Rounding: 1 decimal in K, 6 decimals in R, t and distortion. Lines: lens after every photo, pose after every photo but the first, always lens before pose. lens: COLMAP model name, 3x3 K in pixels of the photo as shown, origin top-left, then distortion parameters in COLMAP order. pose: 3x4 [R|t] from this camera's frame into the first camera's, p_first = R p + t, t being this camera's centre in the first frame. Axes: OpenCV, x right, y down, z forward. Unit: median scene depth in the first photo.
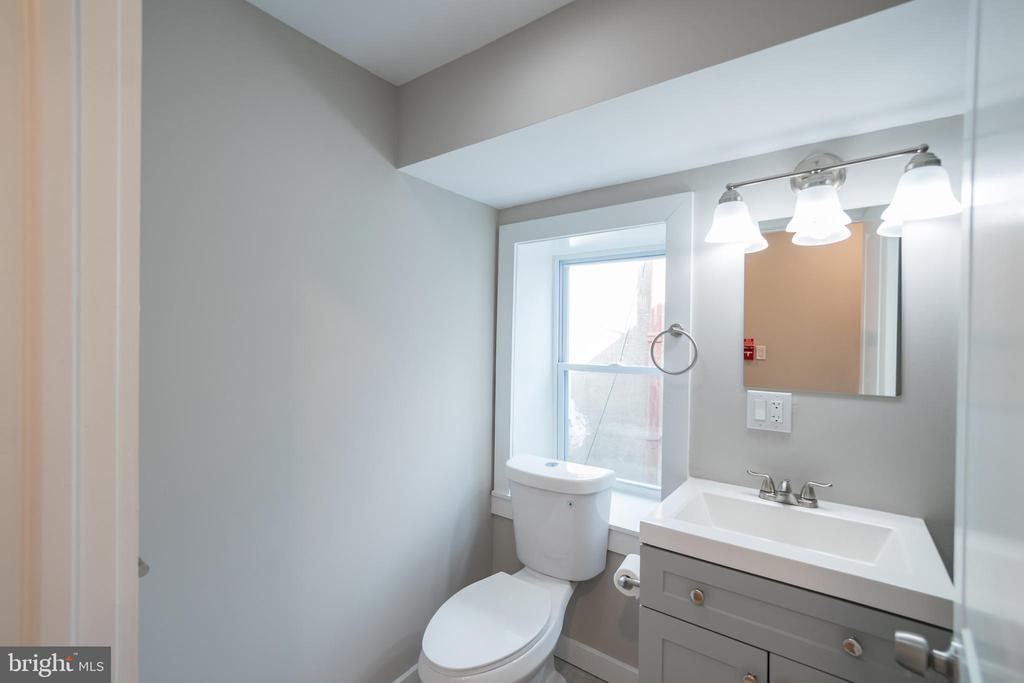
lens RADIAL K [[466.6, 0, 519.7], [0, 466.6, 330.4], [0, 0, 1]] dist [-0.029755, 0.001186]
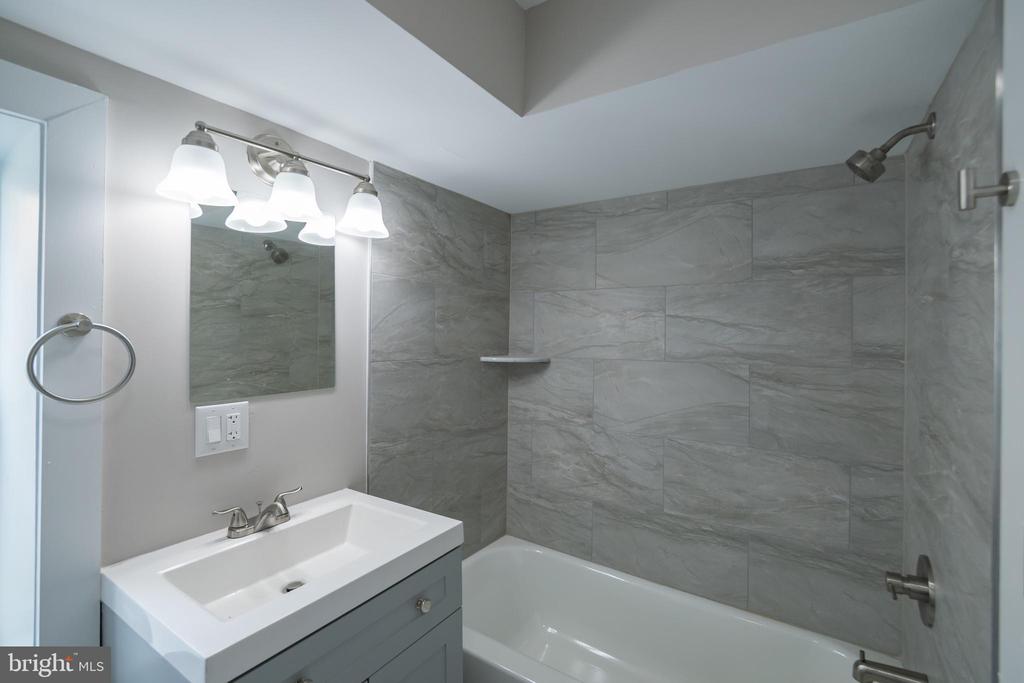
lens RADIAL K [[466.6, 0, 519.7], [0, 466.6, 330.4], [0, 0, 1]] dist [-0.029755, 0.001186]
pose [[-0.101887, 0.006393, 0.994775, -0.306865], [-0.013007, 0.999885, -0.007758, 0.005668], [-0.994711, -0.013729, -0.101792, 0.586201]]
